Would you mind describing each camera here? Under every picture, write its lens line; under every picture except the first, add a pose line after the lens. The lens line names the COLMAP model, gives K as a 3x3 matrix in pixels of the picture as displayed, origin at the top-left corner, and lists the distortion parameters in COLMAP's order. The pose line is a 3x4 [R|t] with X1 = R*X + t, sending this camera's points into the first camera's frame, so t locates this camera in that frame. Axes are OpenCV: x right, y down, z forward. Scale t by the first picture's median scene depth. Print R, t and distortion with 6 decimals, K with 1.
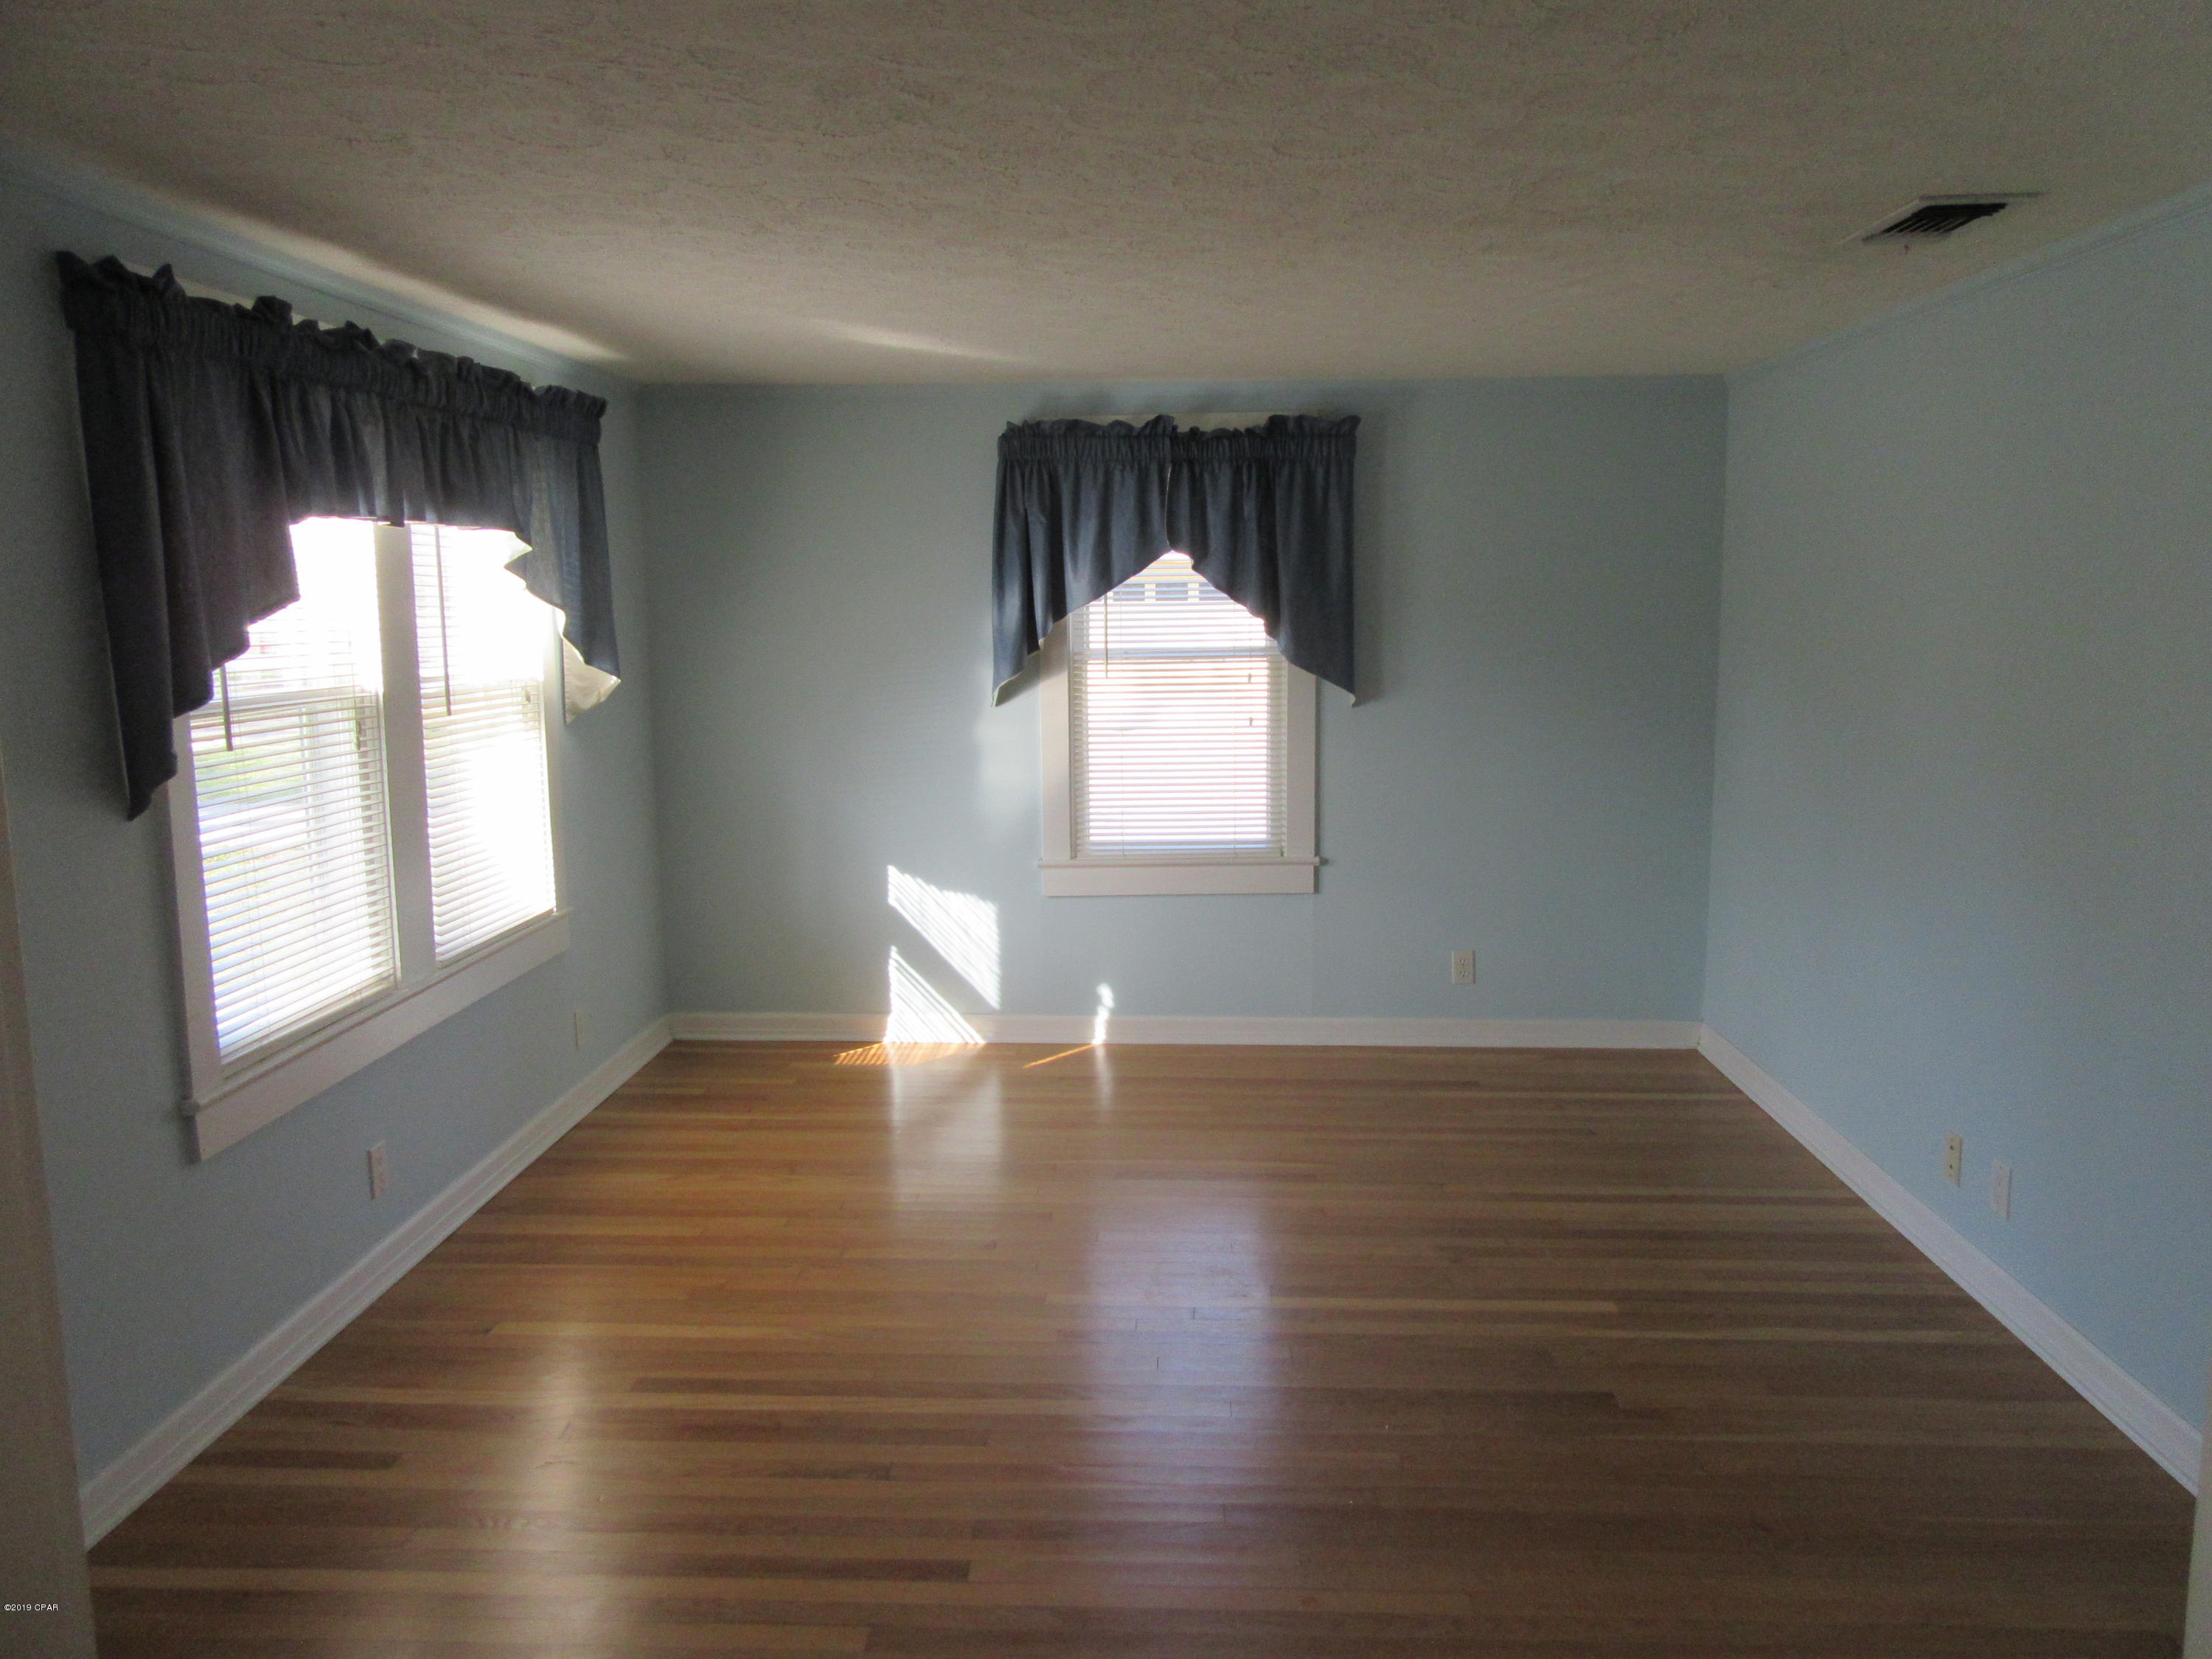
lens RADIAL K [[1635.3, 0, 1106.0], [0, 1635.3, 829.5], [0, 0, 1]] dist [0.004025, 0.000337]
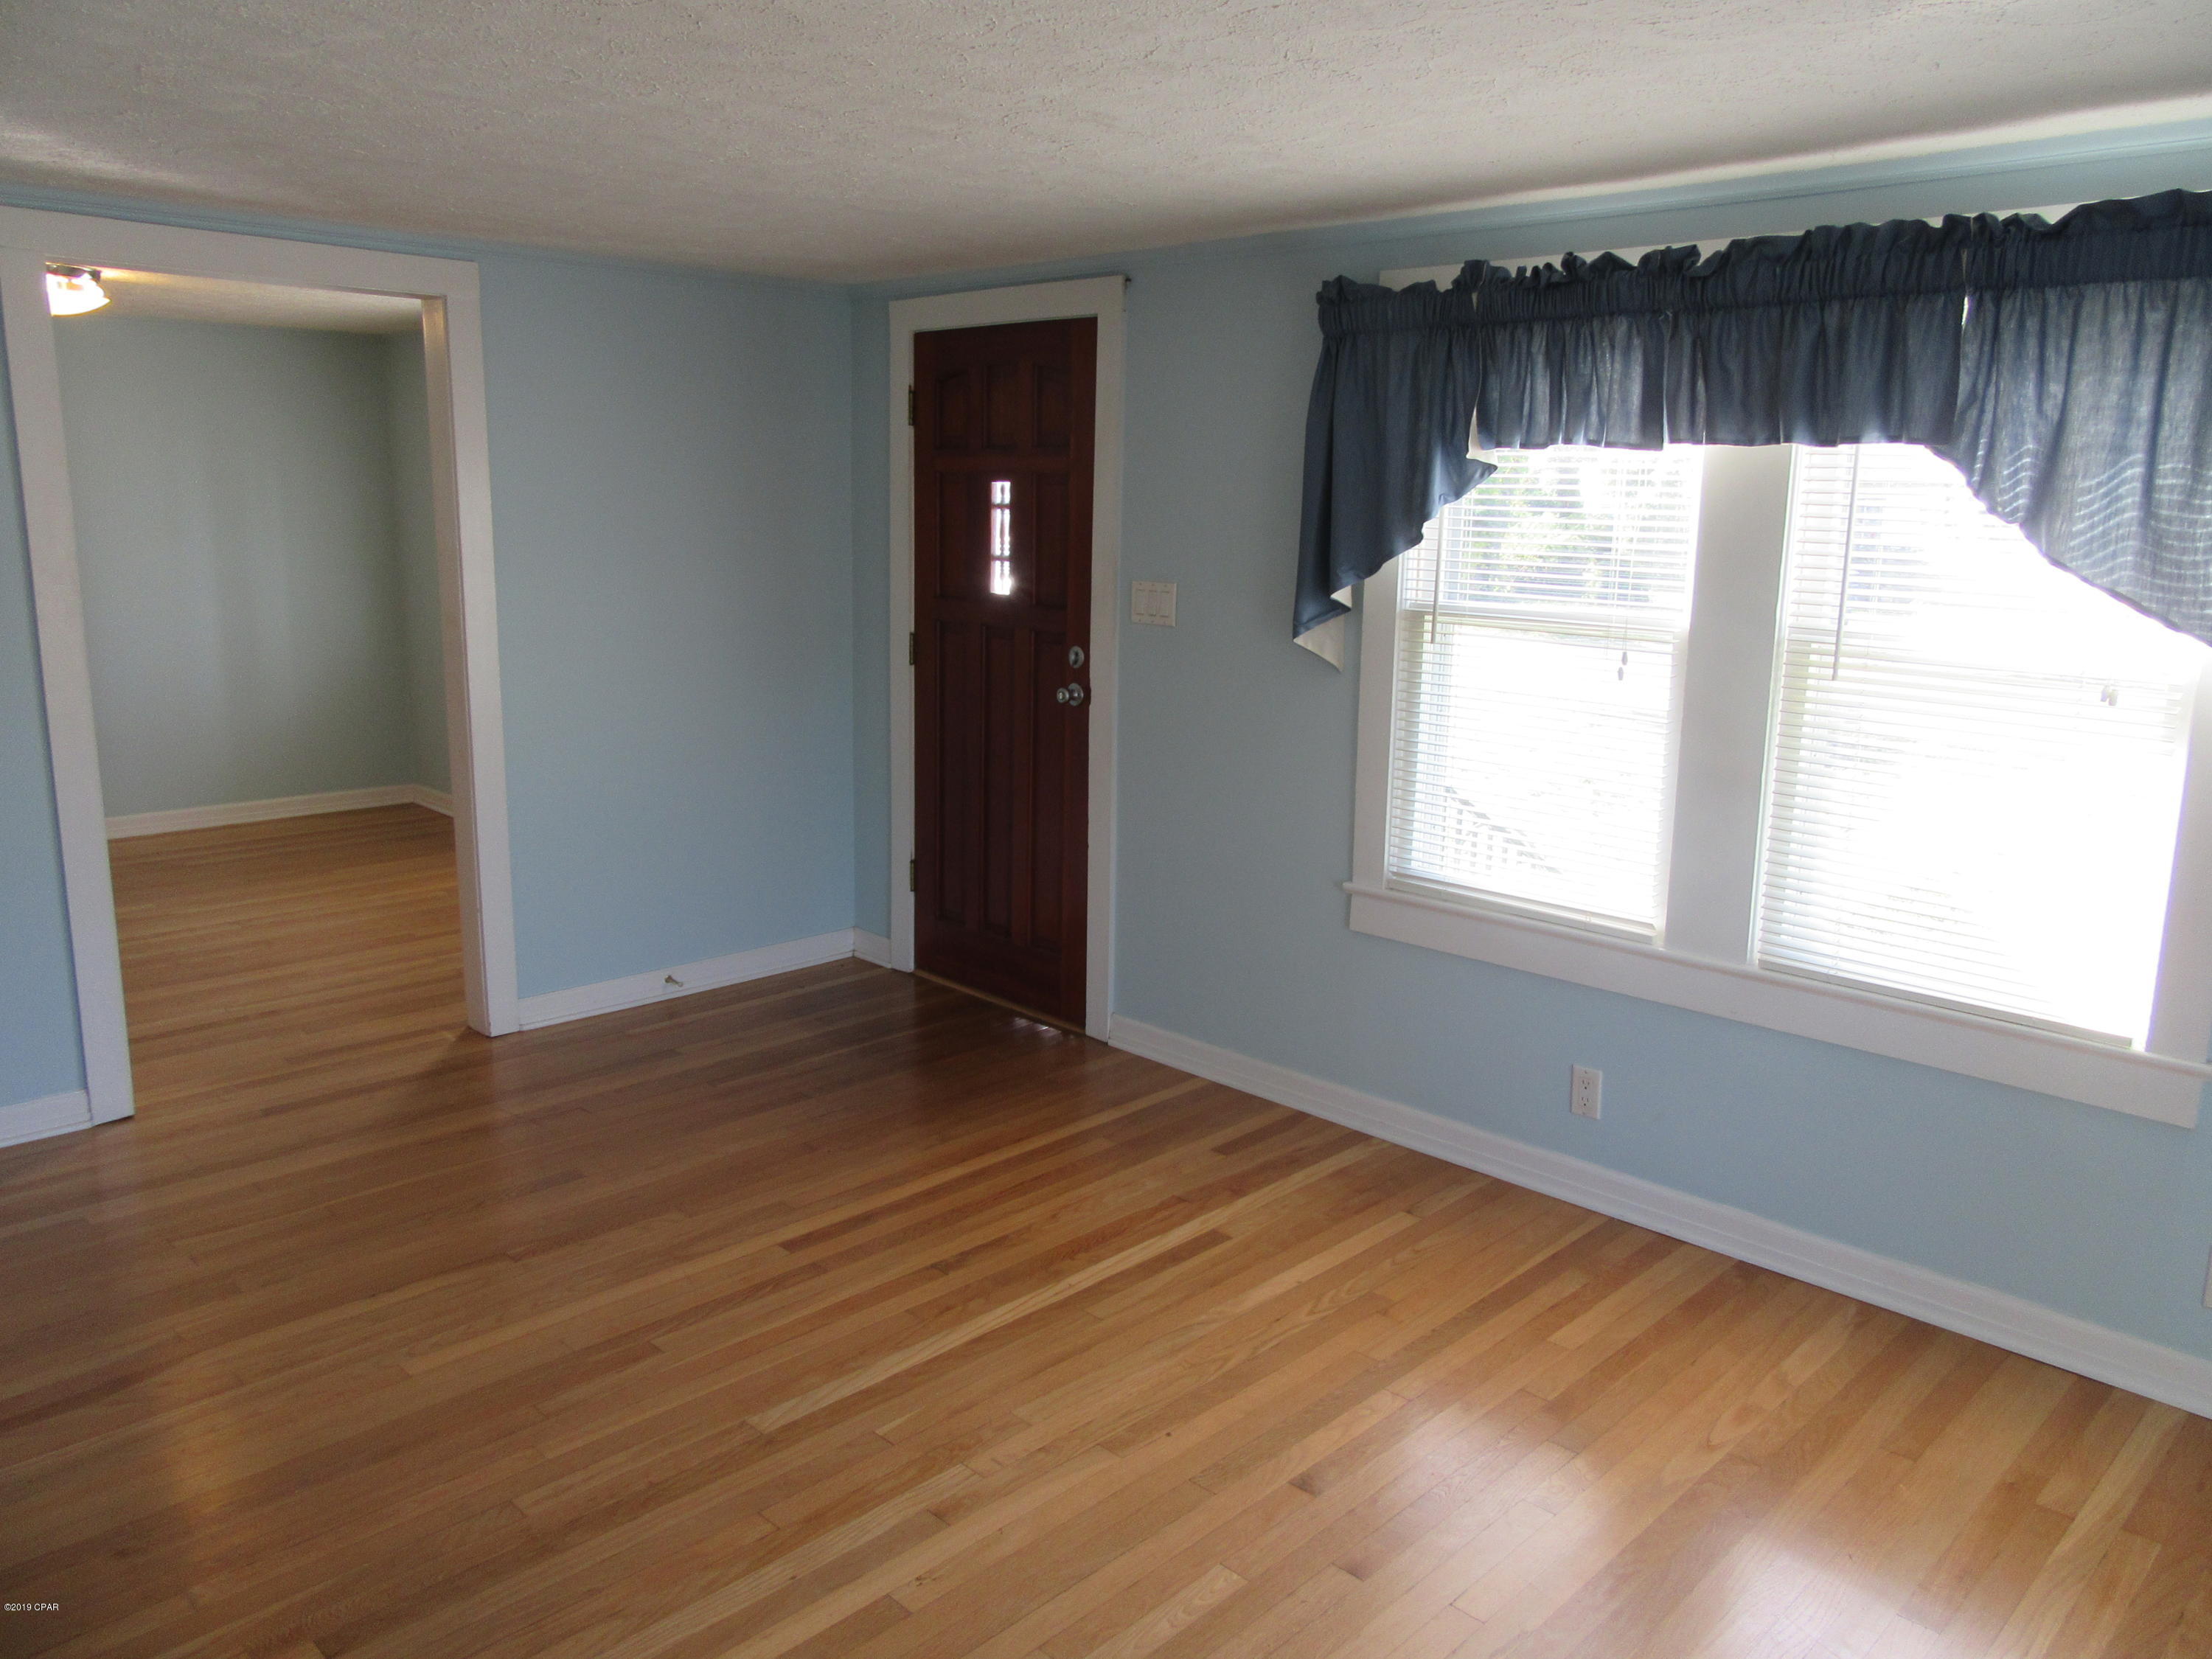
lens RADIAL K [[1635.3, 0, 1106.0], [0, 1635.3, 829.5], [0, 0, 1]] dist [0.004025, 0.000337]
pose [[-0.667695, 0.136351, -0.731841, 0.500008], [-0.123414, 0.949205, 0.289445, -0.215692], [0.734134, 0.283581, -0.616952, 1.432471]]
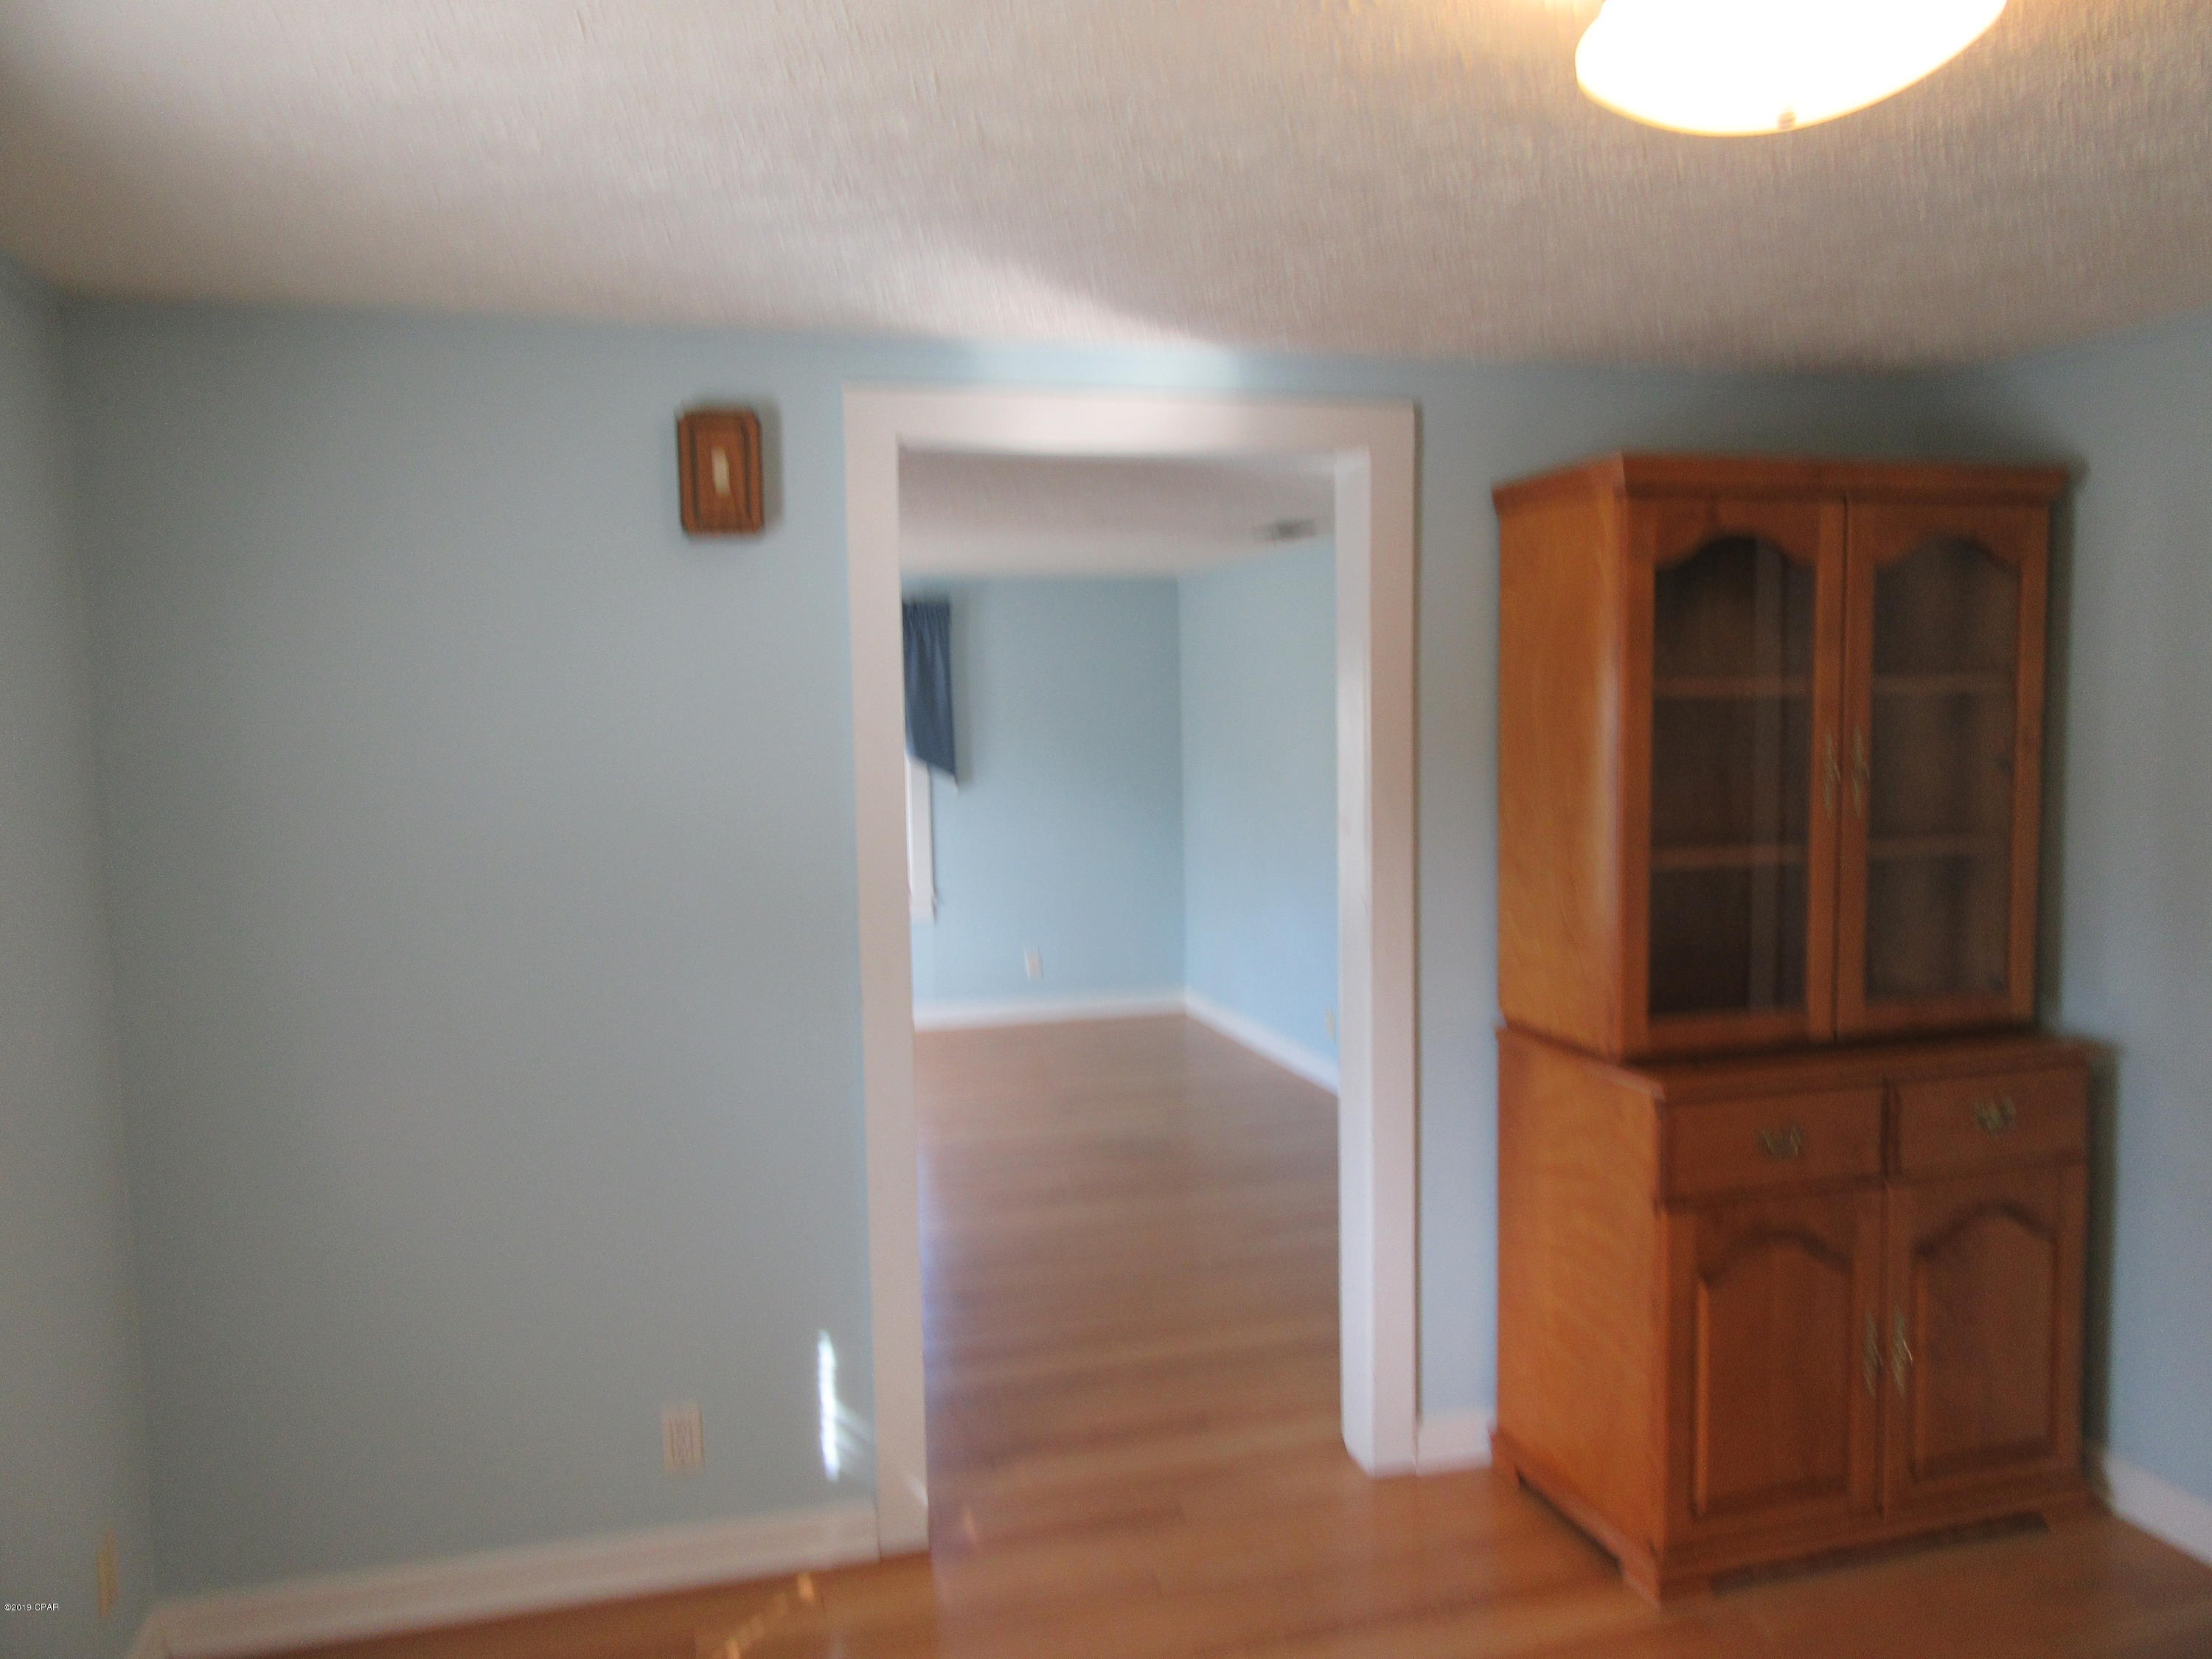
lens RADIAL K [[1635.3, 0, 1106.0], [0, 1635.3, 829.5], [0, 0, 1]] dist [0.004025, 0.000337]
pose [[0.970665, -0.029872, 0.238574, -0.082590], [0.048321, 0.996244, -0.071860, 0.088341], [-0.235531, 0.081280, 0.968462, -0.540855]]
